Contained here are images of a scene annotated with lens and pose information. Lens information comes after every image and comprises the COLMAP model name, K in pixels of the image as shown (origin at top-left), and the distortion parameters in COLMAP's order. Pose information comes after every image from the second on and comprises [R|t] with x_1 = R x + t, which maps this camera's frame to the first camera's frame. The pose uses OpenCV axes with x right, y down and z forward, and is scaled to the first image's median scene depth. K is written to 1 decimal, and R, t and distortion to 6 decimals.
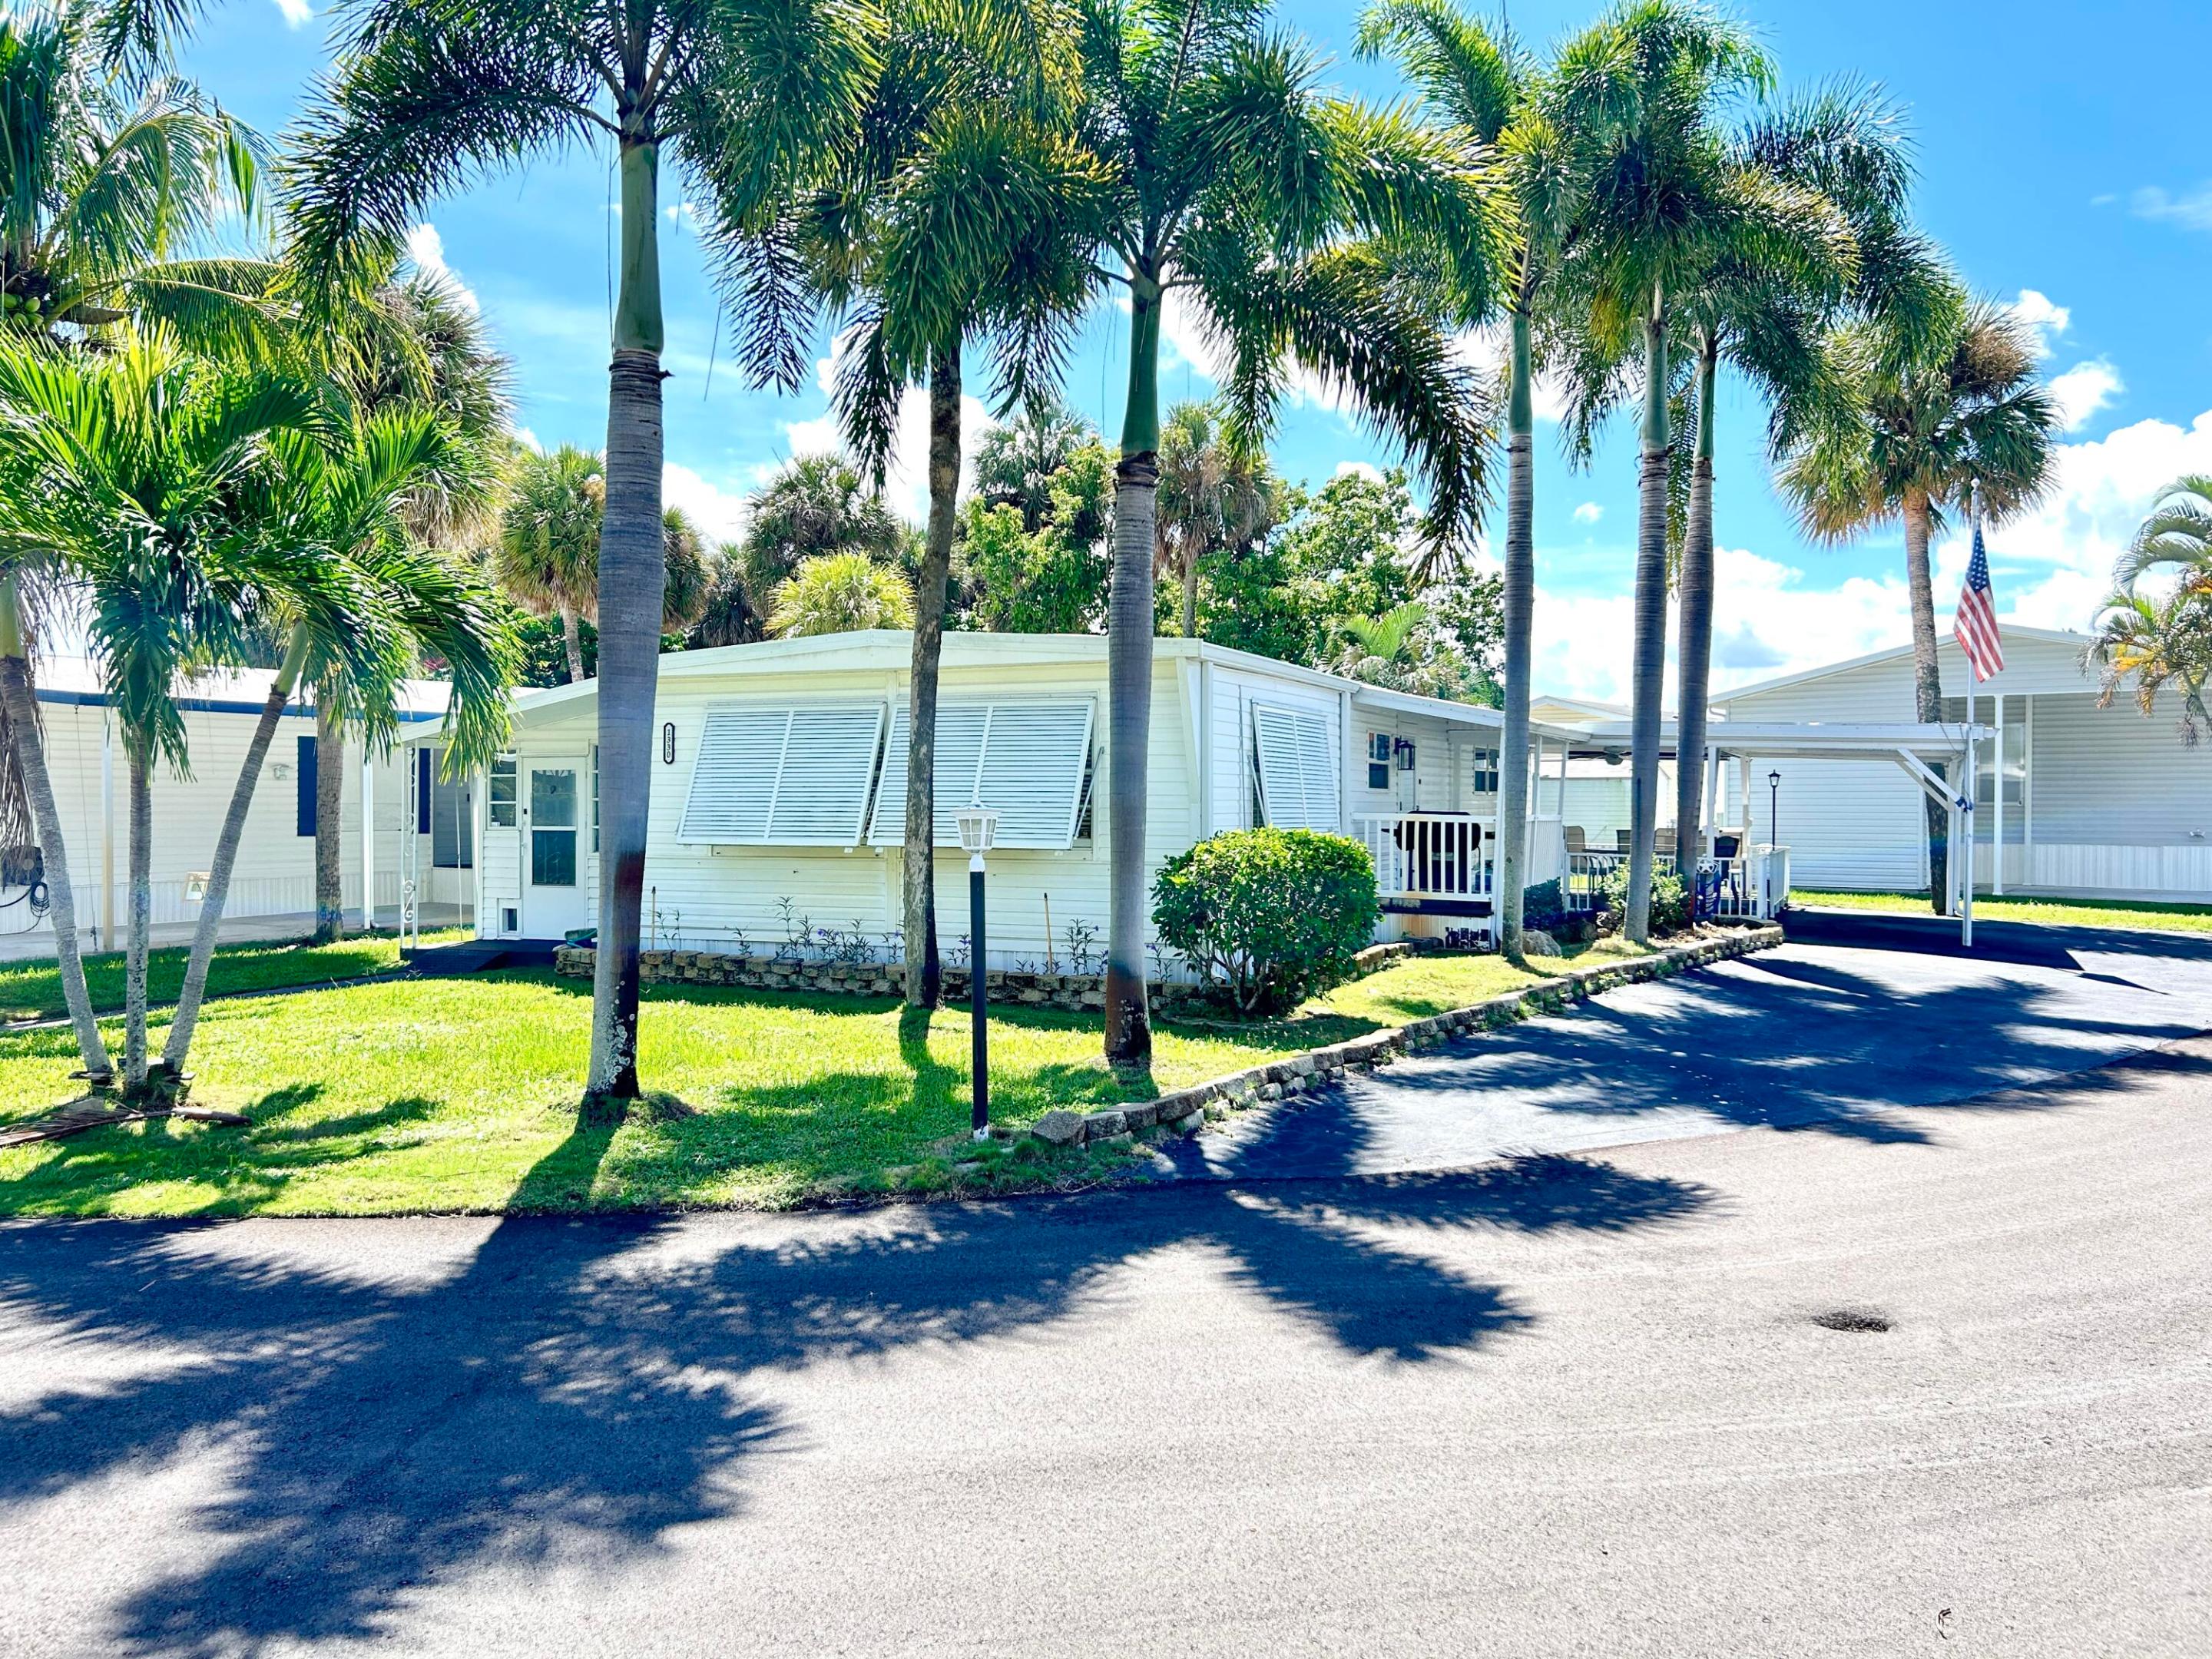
lens RADIAL K [[1679.9, 0, 1120.1], [0, 1679.9, 804.3], [0, 0, 1]] dist [0.066059, -0.072802]
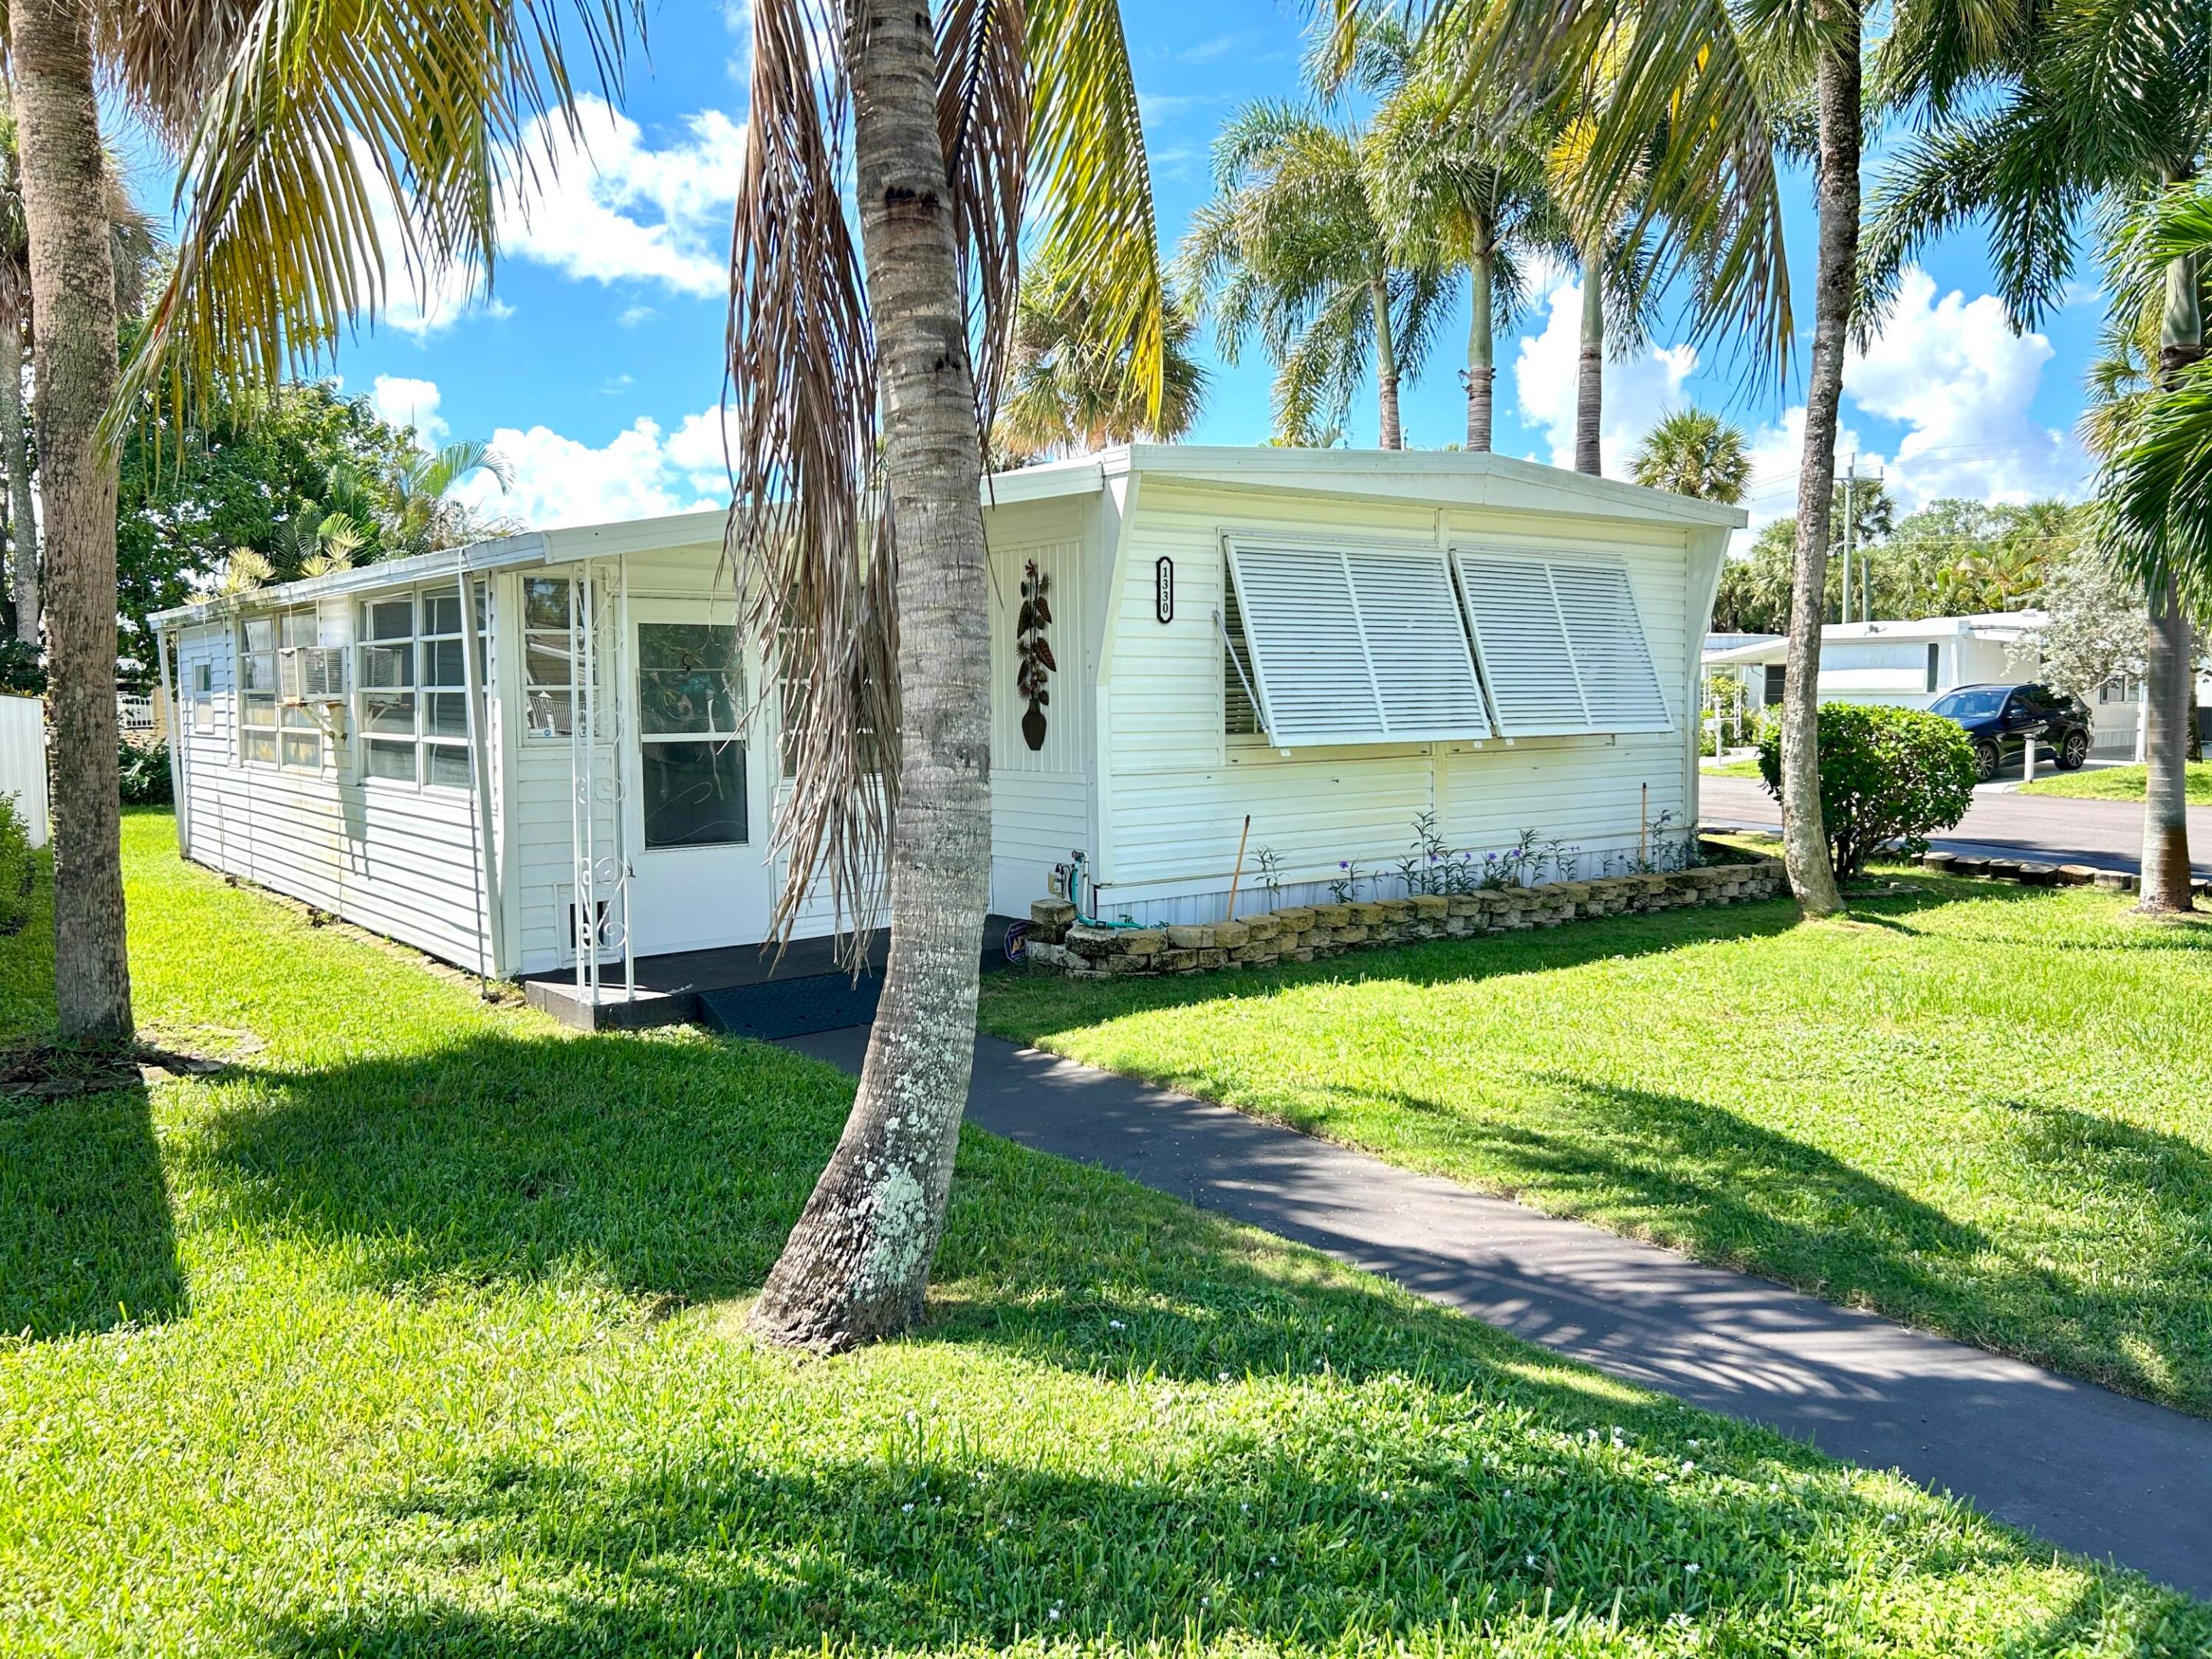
lens RADIAL K [[1679.9, 0, 1120.1], [0, 1679.9, 804.3], [0, 0, 1]] dist [0.066059, -0.072802]
pose [[0.466565, -0.071260, 0.881611, -0.860758], [0.003302, 0.996883, 0.078829, -0.006116], [-0.884481, -0.033868, 0.465346, 0.742980]]
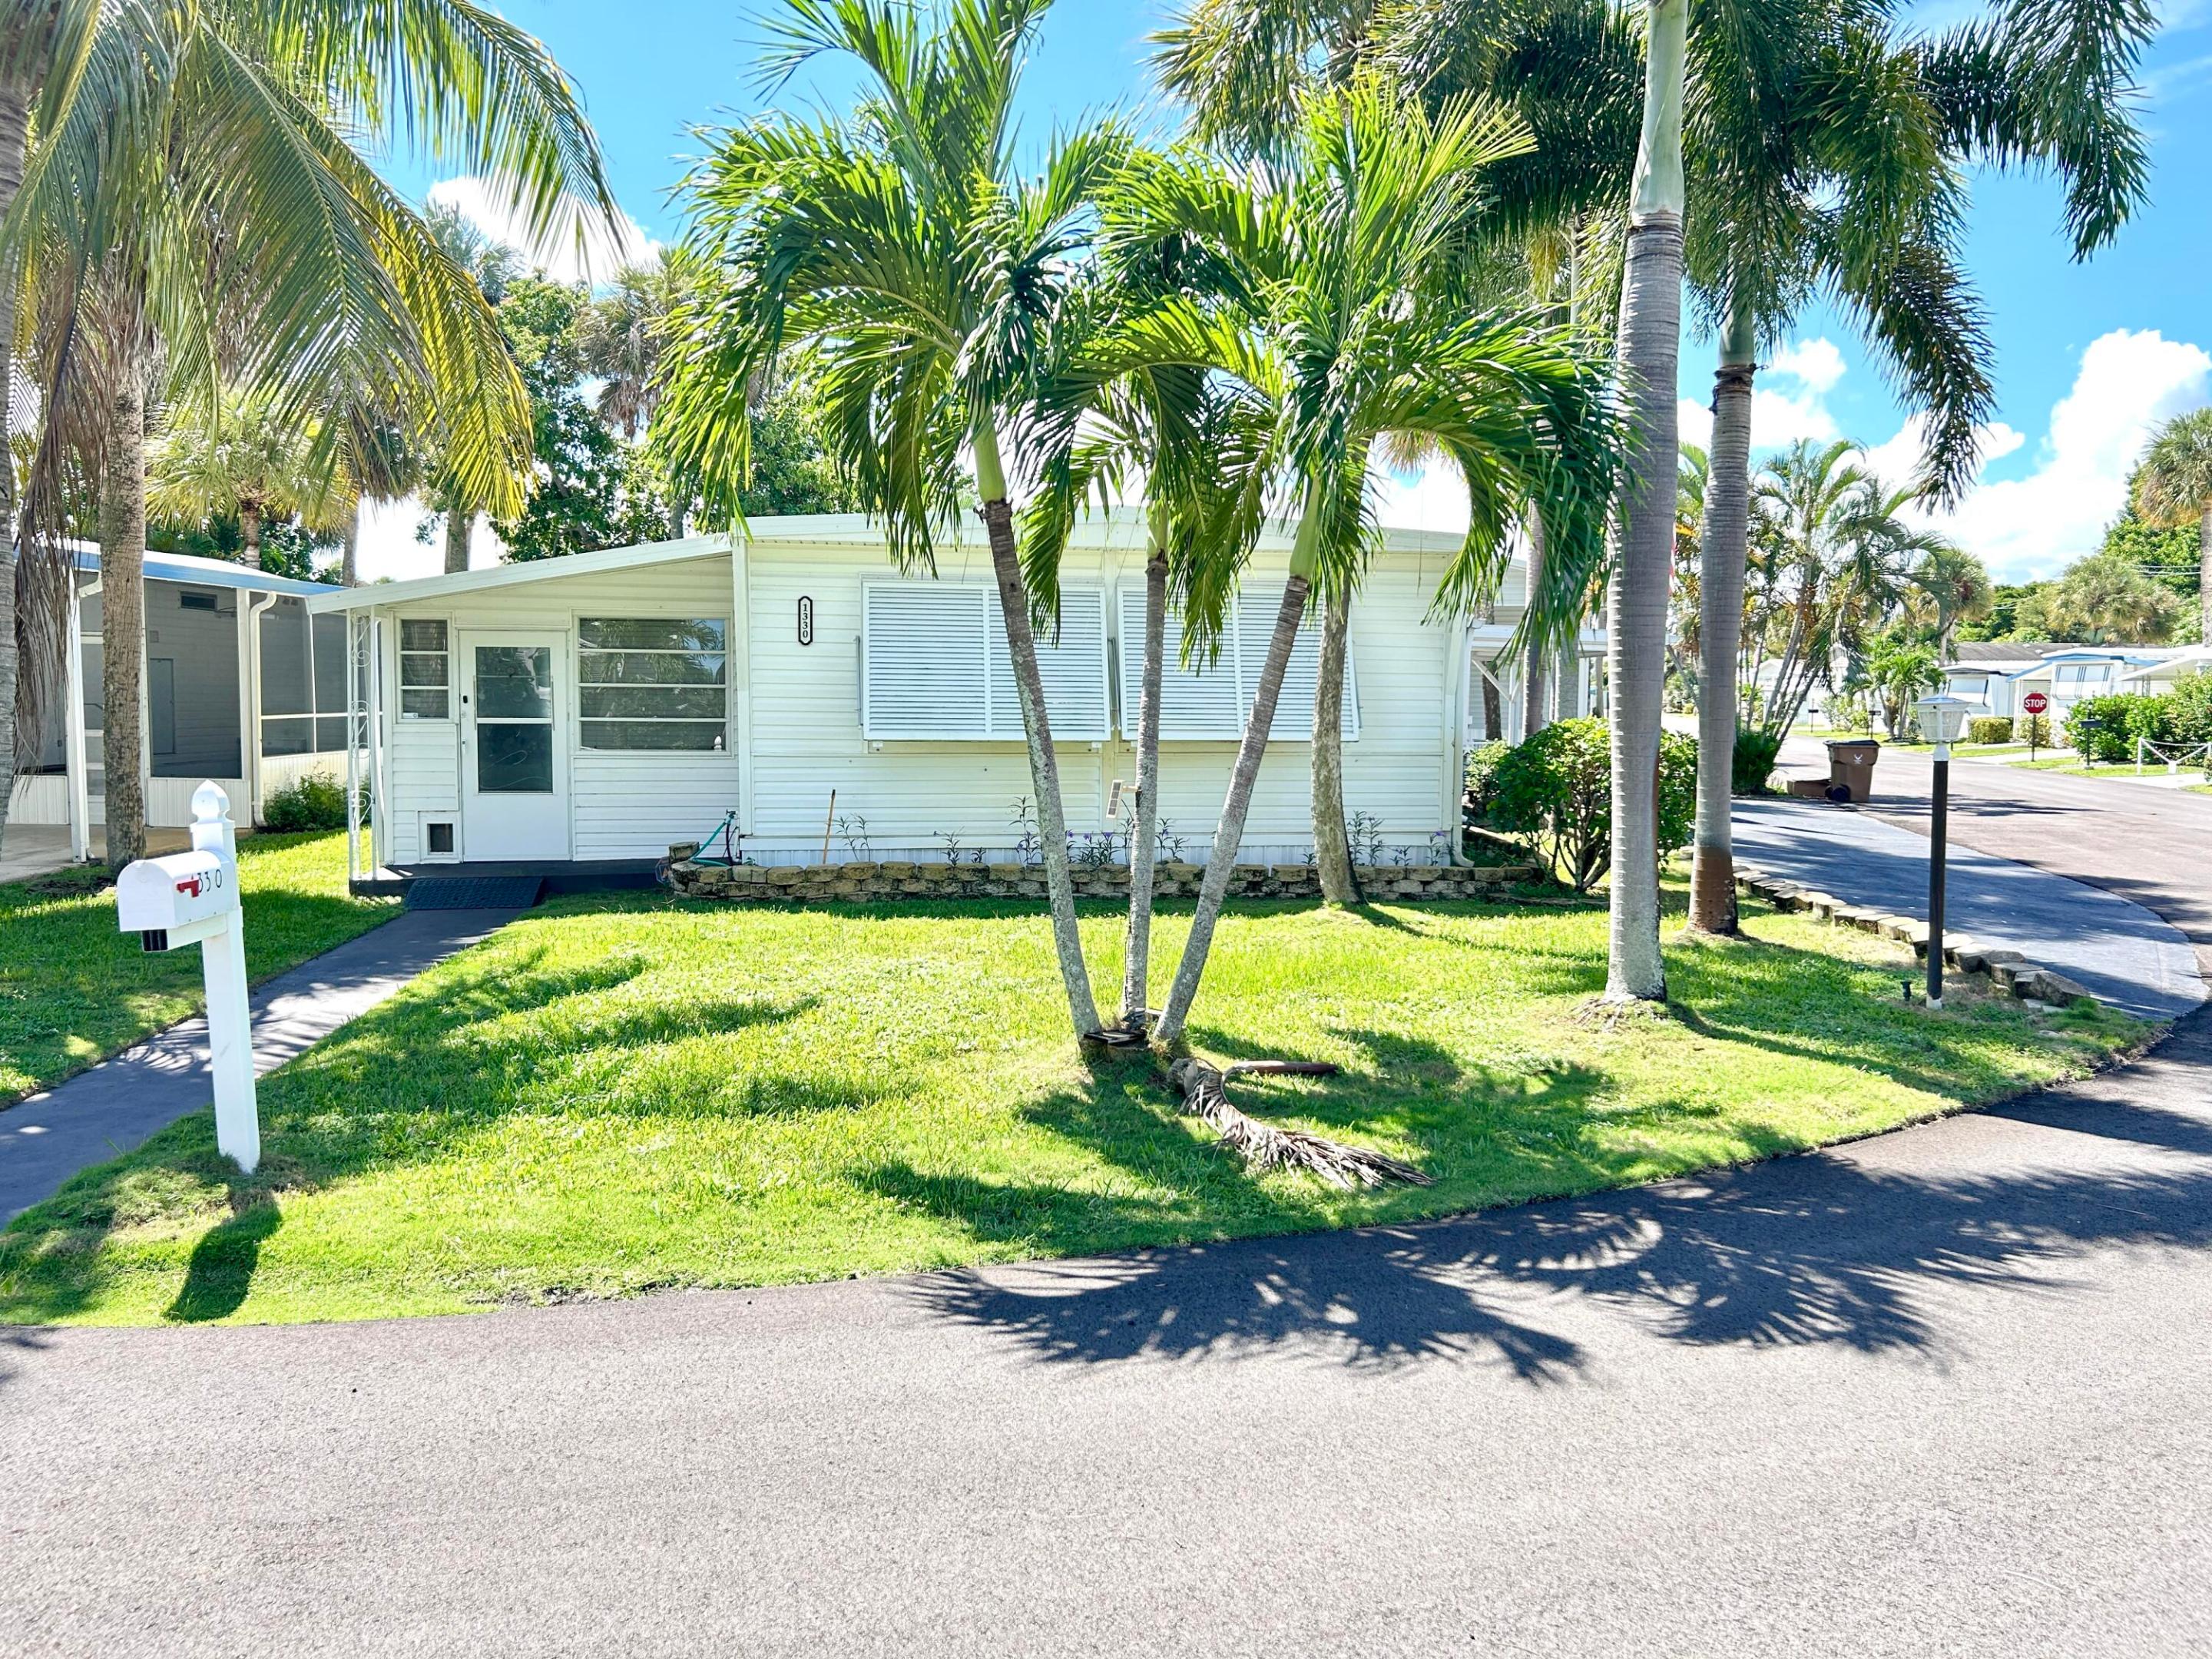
lens RADIAL K [[1679.9, 0, 1120.1], [0, 1679.9, 804.3], [0, 0, 1]] dist [0.066059, -0.072802]
pose [[0.844583, -0.028860, 0.534646, -0.609051], [-0.006086, 0.997964, 0.063485, 0.001076], [-0.535389, -0.056872, 0.842688, 0.199832]]
